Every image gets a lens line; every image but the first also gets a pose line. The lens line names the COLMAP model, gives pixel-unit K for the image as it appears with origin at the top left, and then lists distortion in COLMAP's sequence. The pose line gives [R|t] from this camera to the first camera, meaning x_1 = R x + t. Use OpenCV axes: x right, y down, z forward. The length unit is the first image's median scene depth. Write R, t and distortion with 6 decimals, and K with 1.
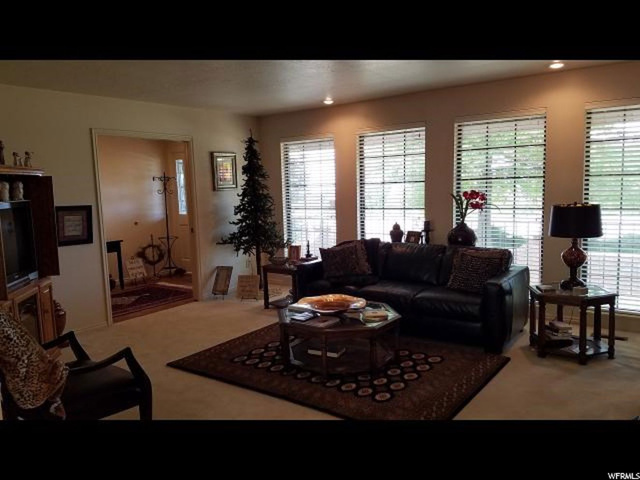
lens RADIAL K [[490.6, 0, 312.5], [0, 490.6, 243.7], [0, 0, 1]] dist [0.275632, -0.488925]
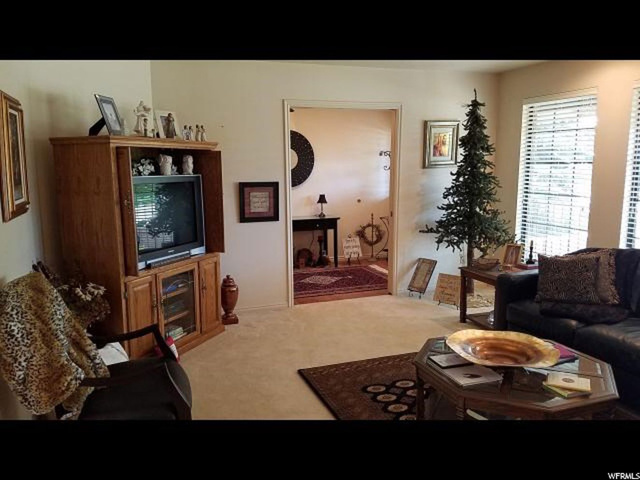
lens RADIAL K [[490.6, 0, 312.5], [0, 490.6, 243.7], [0, 0, 1]] dist [0.275632, -0.488925]
pose [[0.840741, 0.111230, -0.529890, 0.105243], [-0.083297, 0.993591, 0.076404, -0.029338], [0.534992, -0.020097, 0.844618, 0.190695]]
